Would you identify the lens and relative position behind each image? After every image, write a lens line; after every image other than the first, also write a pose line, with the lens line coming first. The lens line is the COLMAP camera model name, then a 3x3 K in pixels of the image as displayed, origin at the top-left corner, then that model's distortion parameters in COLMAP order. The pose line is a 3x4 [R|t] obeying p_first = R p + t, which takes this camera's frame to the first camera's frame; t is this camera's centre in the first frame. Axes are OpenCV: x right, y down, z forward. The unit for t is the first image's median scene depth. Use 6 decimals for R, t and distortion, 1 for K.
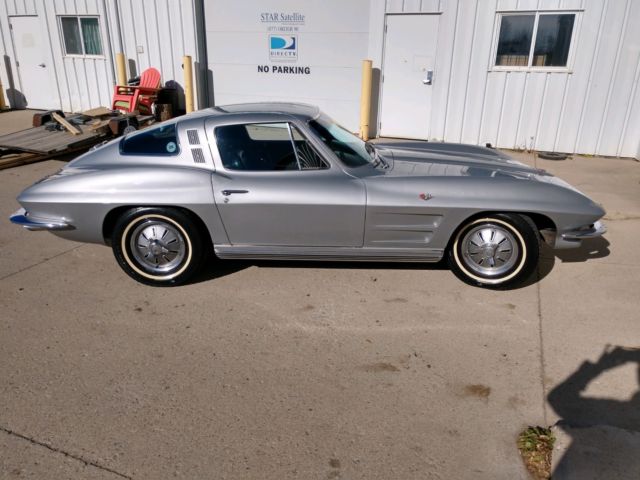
lens RADIAL K [[486.9, 0, 321.4], [0, 486.9, 230.3], [0, 0, 1]] dist [0.032876, -0.007778]
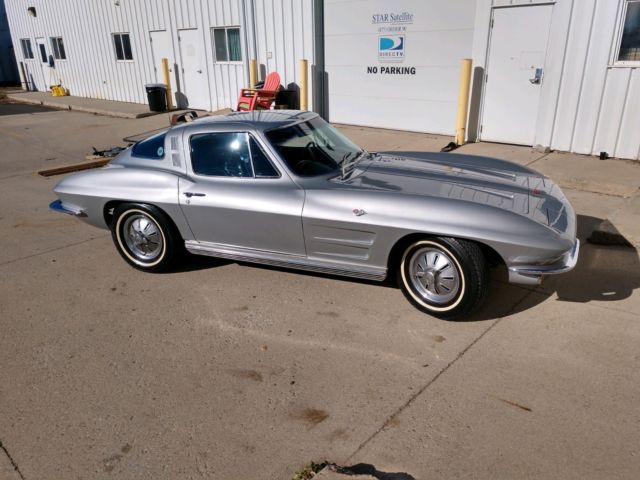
lens RADIAL K [[486.9, 0, 321.4], [0, 486.9, 230.3], [0, 0, 1]] dist [0.032876, -0.007778]
pose [[0.933944, 0.089942, -0.345917, 0.447538], [-0.086896, 0.995920, 0.024340, -0.046742], [0.346695, 0.007326, 0.937949, 0.060887]]
